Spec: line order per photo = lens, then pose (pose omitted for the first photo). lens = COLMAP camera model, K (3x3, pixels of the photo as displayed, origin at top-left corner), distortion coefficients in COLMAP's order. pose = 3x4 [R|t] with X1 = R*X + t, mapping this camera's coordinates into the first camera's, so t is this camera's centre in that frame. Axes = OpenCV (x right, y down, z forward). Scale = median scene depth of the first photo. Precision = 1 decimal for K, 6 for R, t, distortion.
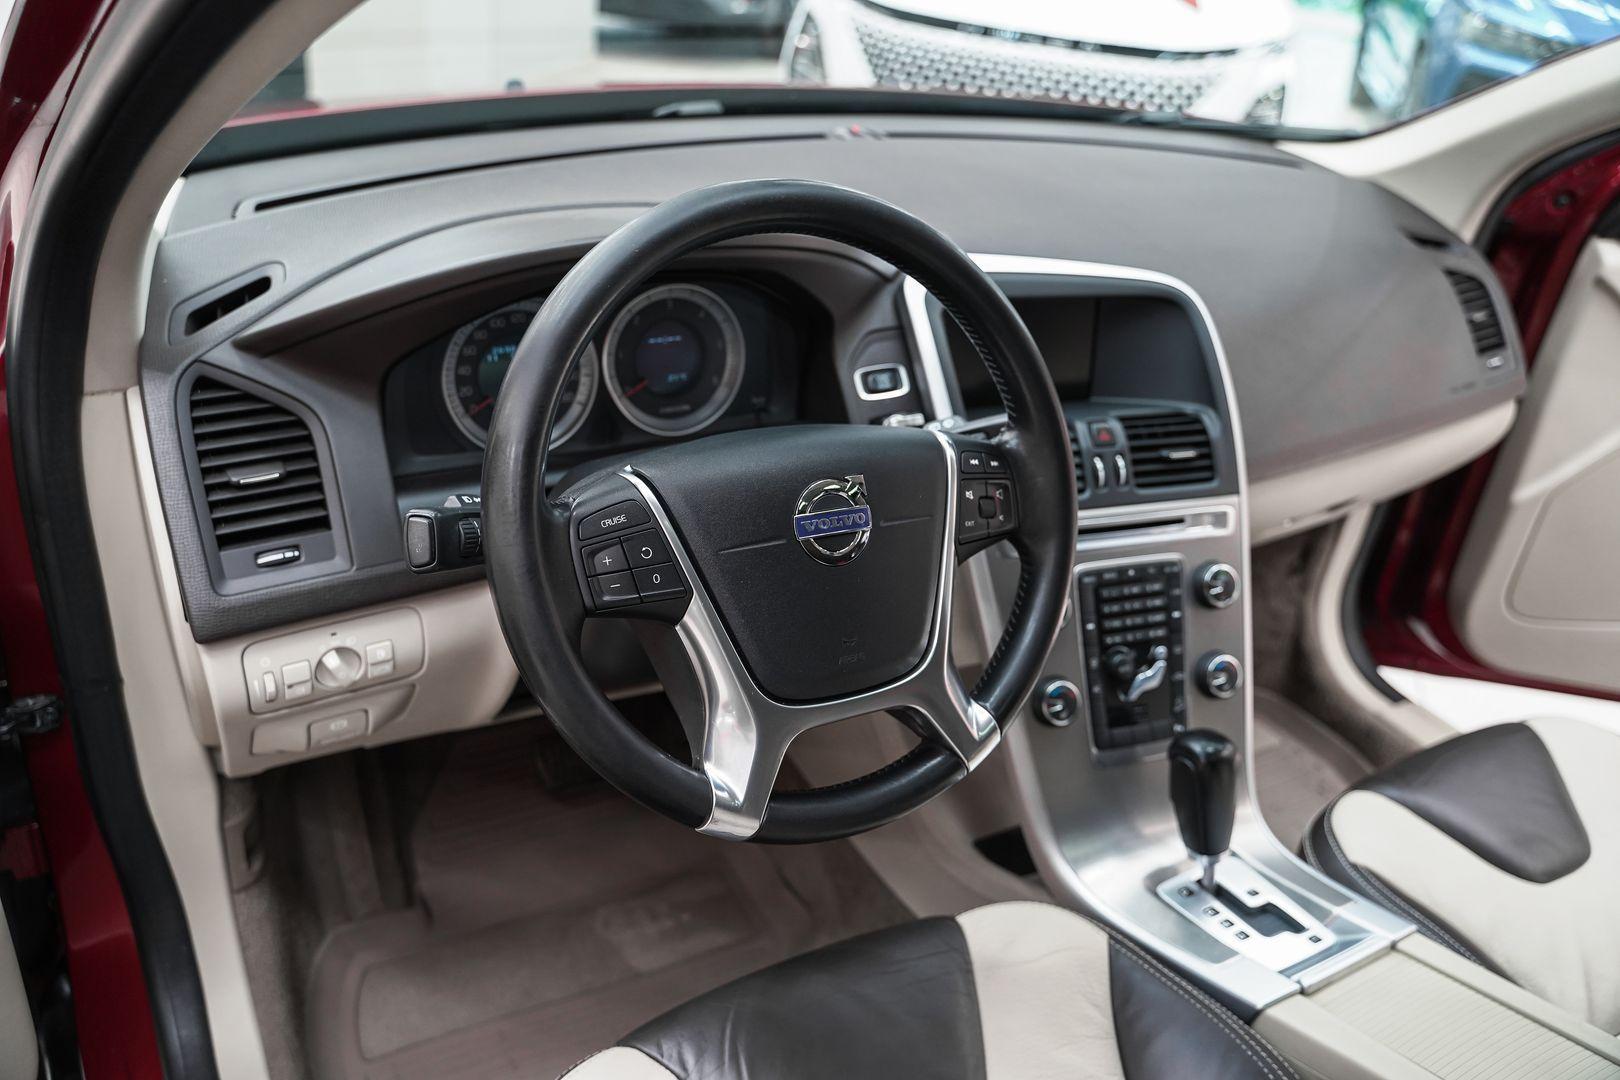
lens RADIAL K [[1305.4, 0, 810.0], [0, 1305.4, 540.0], [0, 0, 1]] dist [-0.125010, 0.107819]
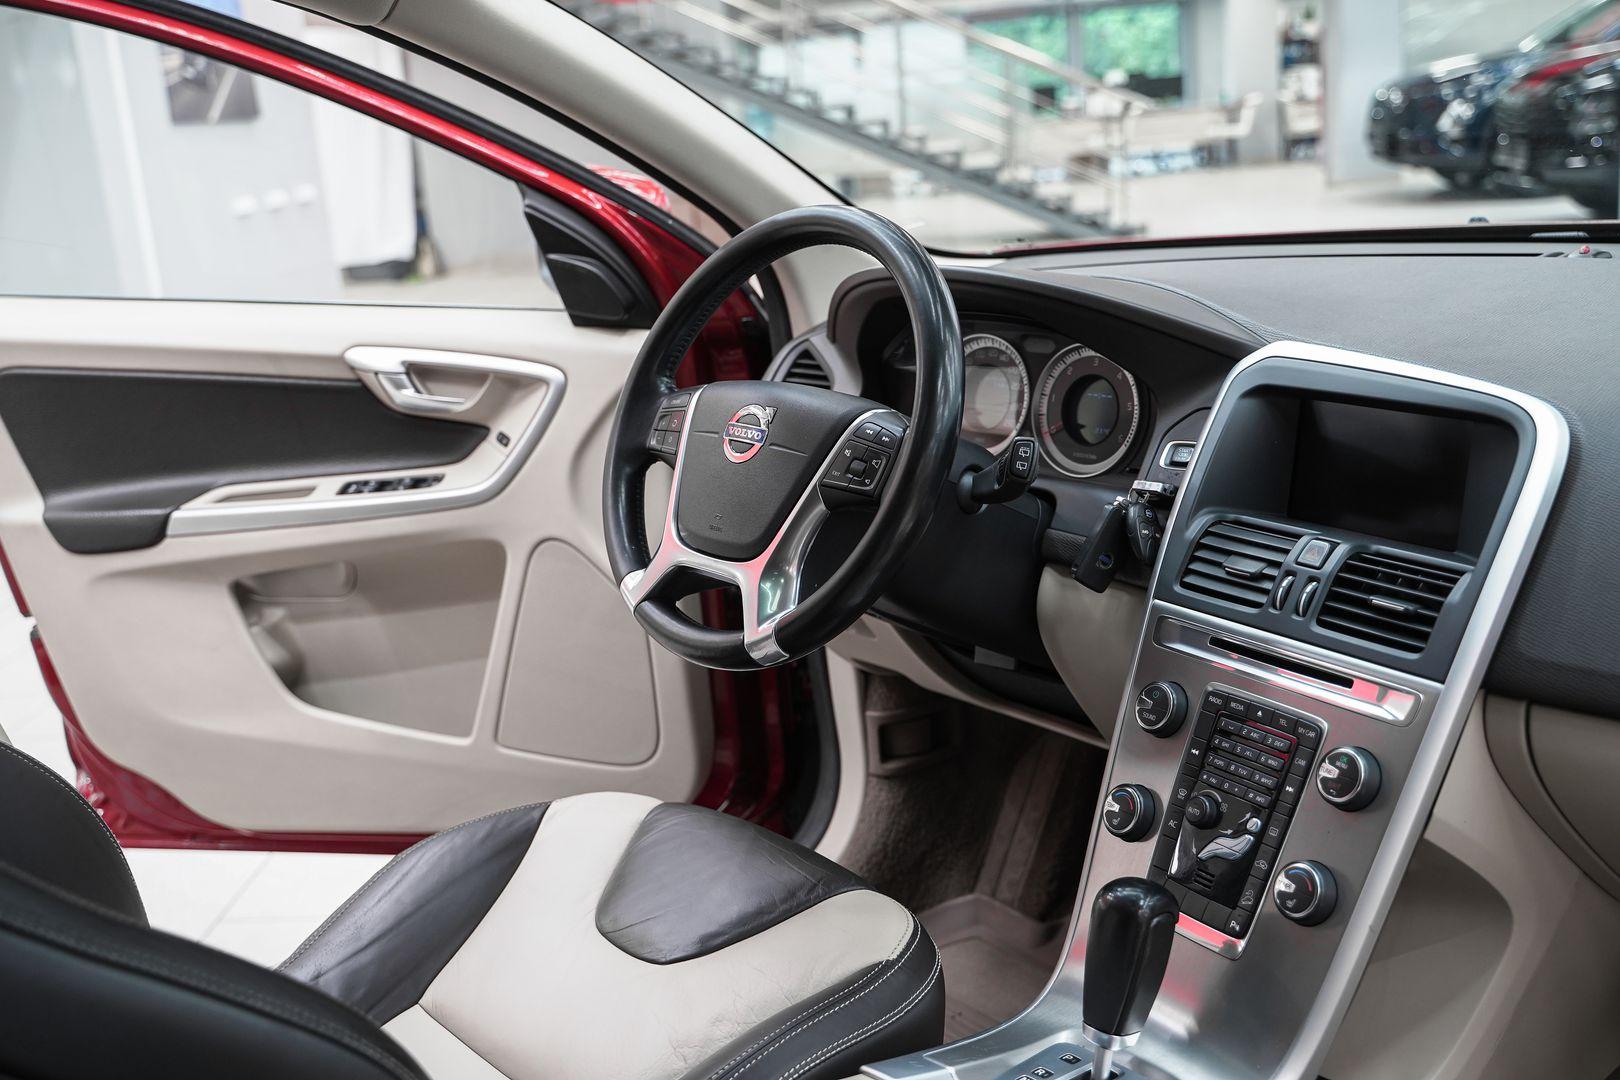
lens RADIAL K [[1659.7, 0, 776.3], [0, 1659.7, 519.5], [0, 0, 1]] dist [-0.061482, 0.138486]
pose [[0.178217, 0.139431, -0.974062, 1.184719], [-0.383941, 0.921298, 0.061631, -0.034580], [0.905996, 0.362999, 0.217725, 0.451862]]
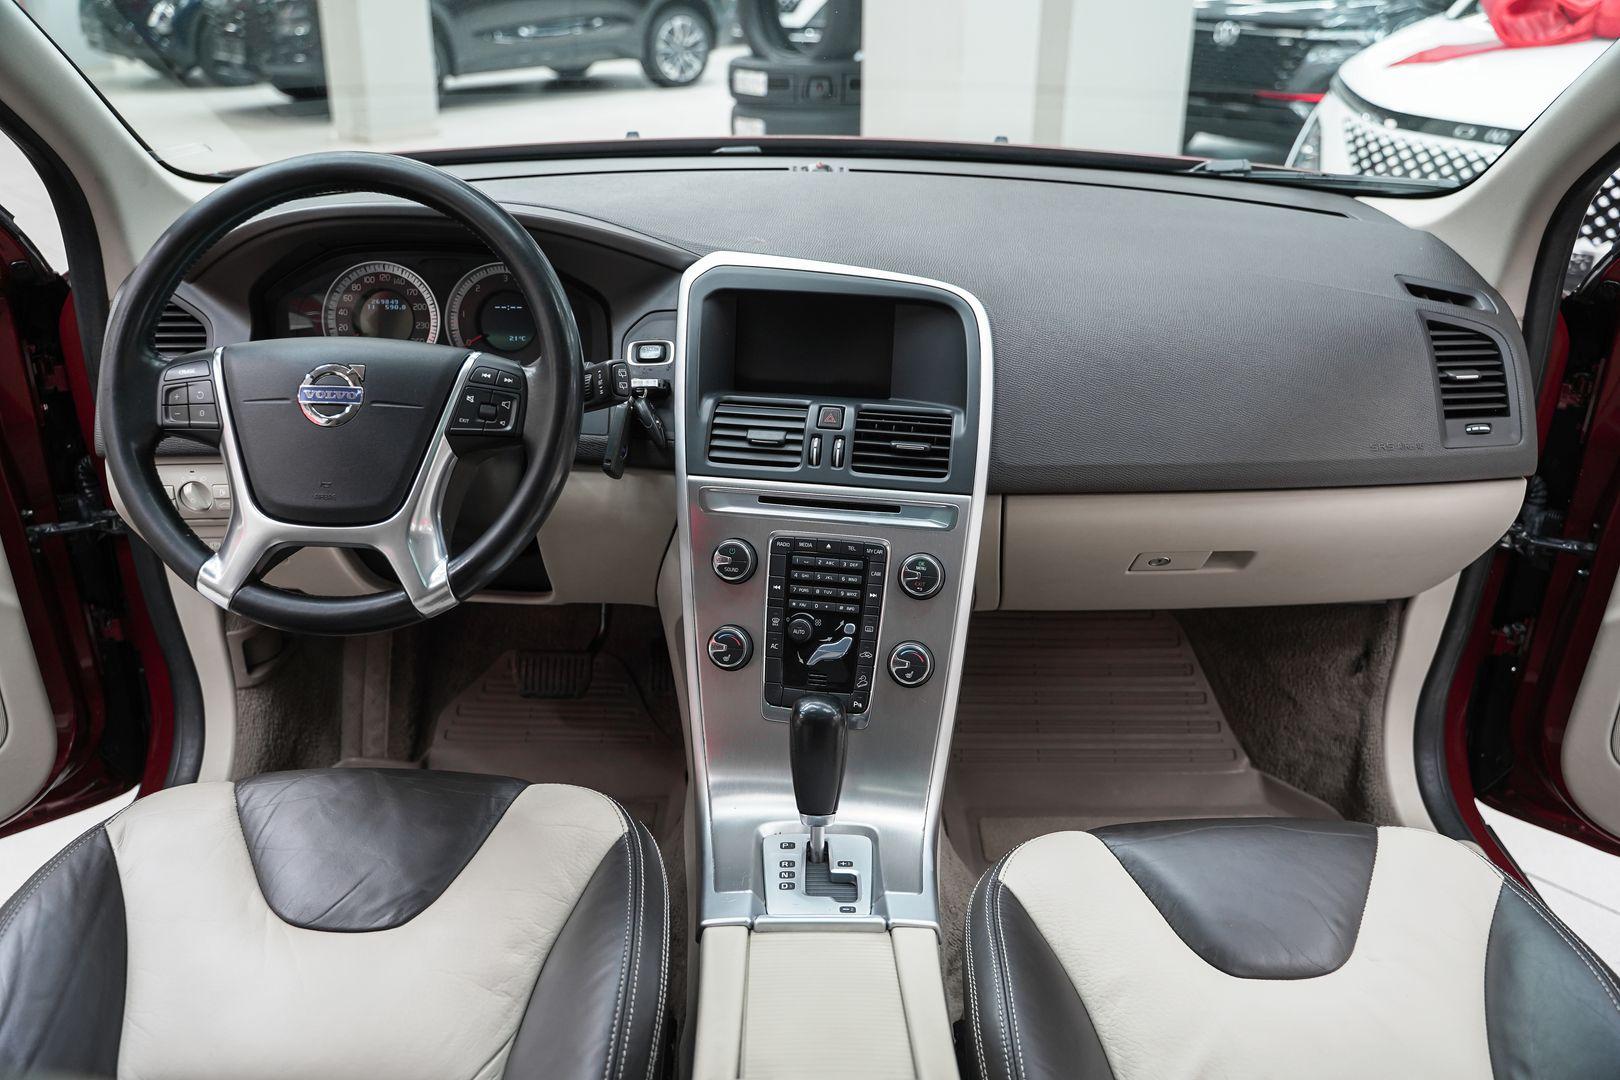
lens RADIAL K [[1305.4, 0, 810.0], [0, 1305.4, 540.0], [0, 0, 1]] dist [-0.125010, 0.107819]
pose [[0.868565, 0.136175, -0.476499, 0.743283], [-0.178385, 0.982965, -0.044246, 0.070073], [0.462356, 0.123431, 0.878061, 0.048296]]
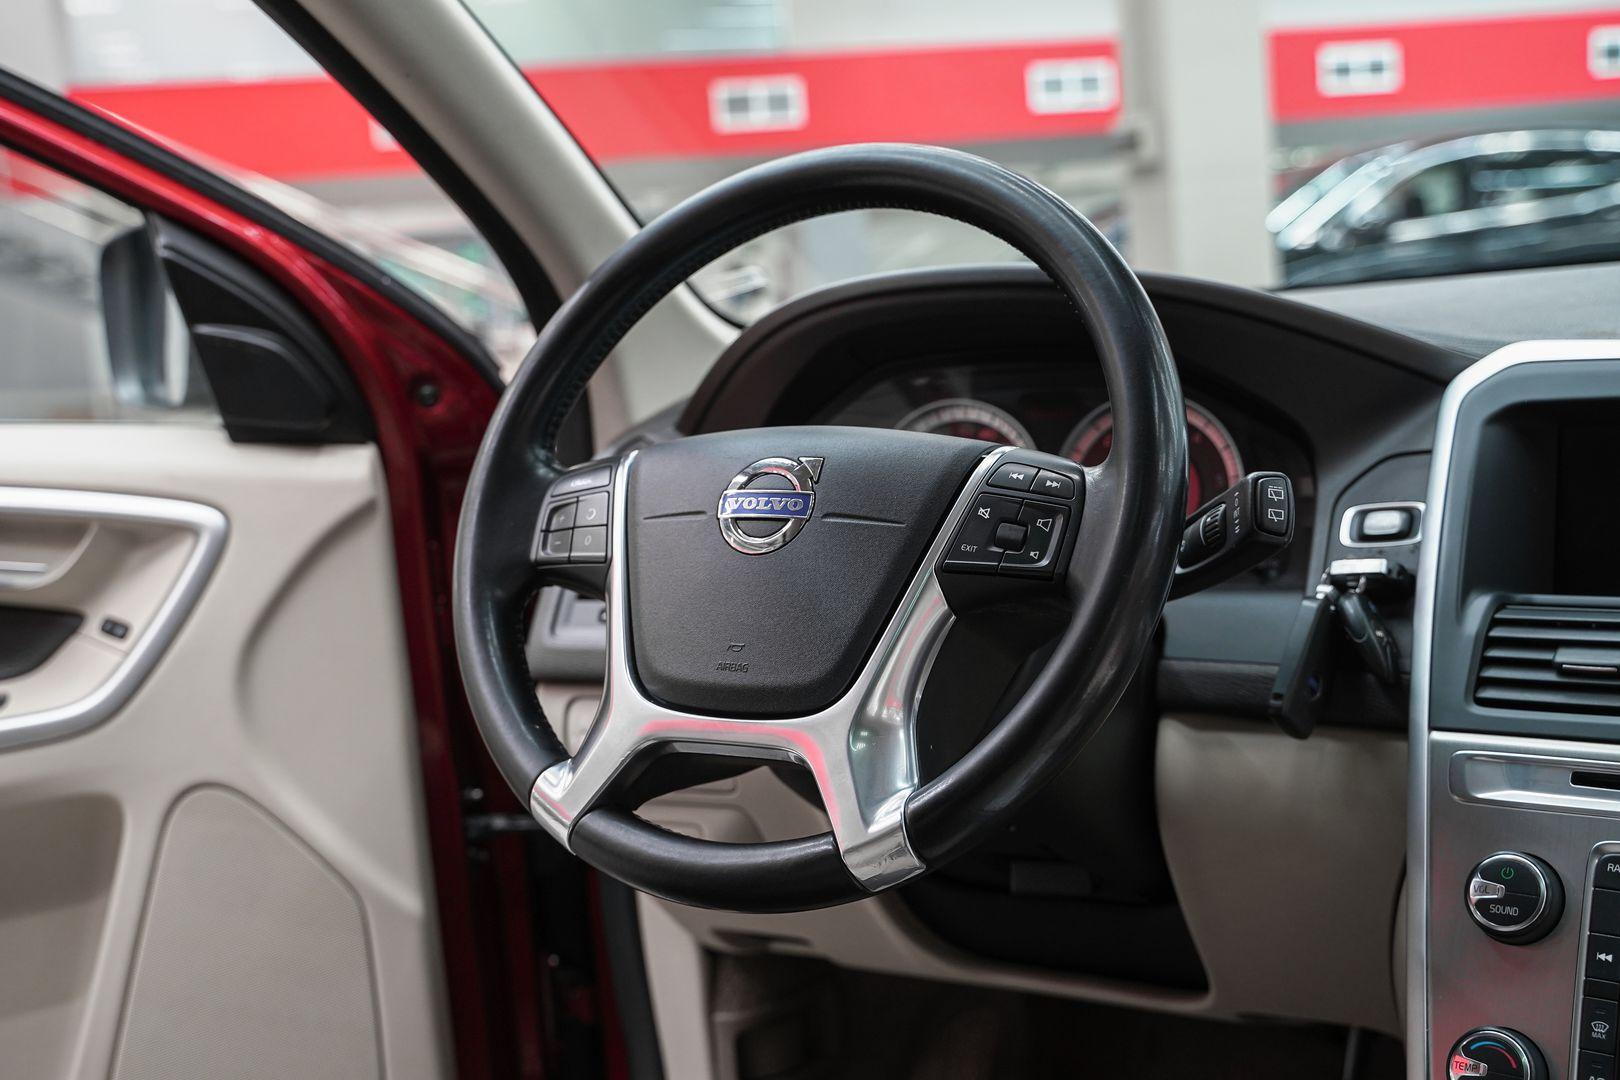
lens RADIAL K [[1928.5, 0, 766.3], [0, 1928.5, 538.4], [0, 0, 1]] dist [0.001413, 0.027064]
pose [[0.483421, -0.022920, -0.875088, 0.726025], [-0.308339, 0.931134, -0.194722, 0.162650], [0.819287, 0.363956, 0.443063, 0.312199]]
